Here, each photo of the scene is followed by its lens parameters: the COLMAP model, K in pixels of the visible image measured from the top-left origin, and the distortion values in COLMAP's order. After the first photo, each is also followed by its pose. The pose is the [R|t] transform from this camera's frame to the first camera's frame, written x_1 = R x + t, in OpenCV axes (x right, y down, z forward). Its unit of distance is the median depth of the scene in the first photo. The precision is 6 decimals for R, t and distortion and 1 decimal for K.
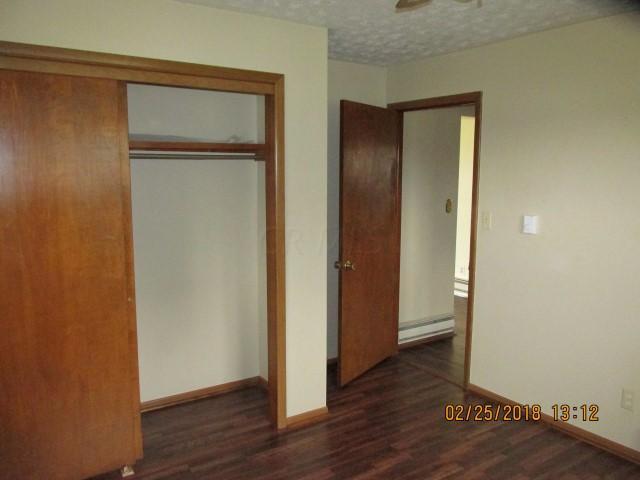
lens RADIAL K [[534.6, 0, 319.9], [0, 534.6, 243.2], [0, 0, 1]] dist [-0.008033, -0.027209]
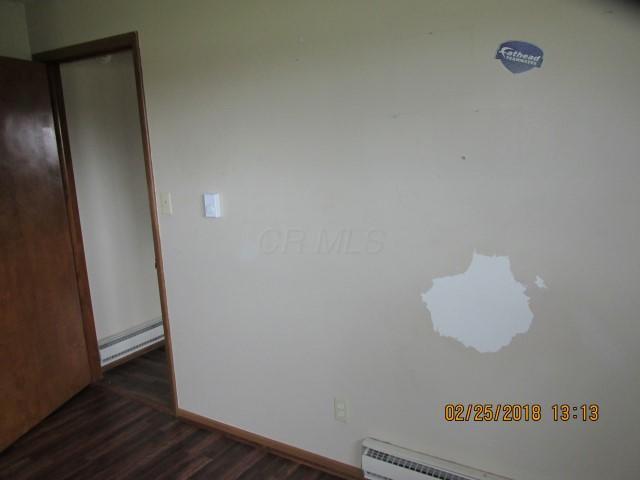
lens RADIAL K [[534.6, 0, 320.3], [0, 534.6, 238.1], [0, 0, 1]] dist [-0.008033, -0.027209]
pose [[0.920870, -0.123505, 0.369789, 0.202513], [0.104926, 0.992011, 0.070026, -0.021364], [-0.375484, -0.025685, 0.926473, 0.182867]]
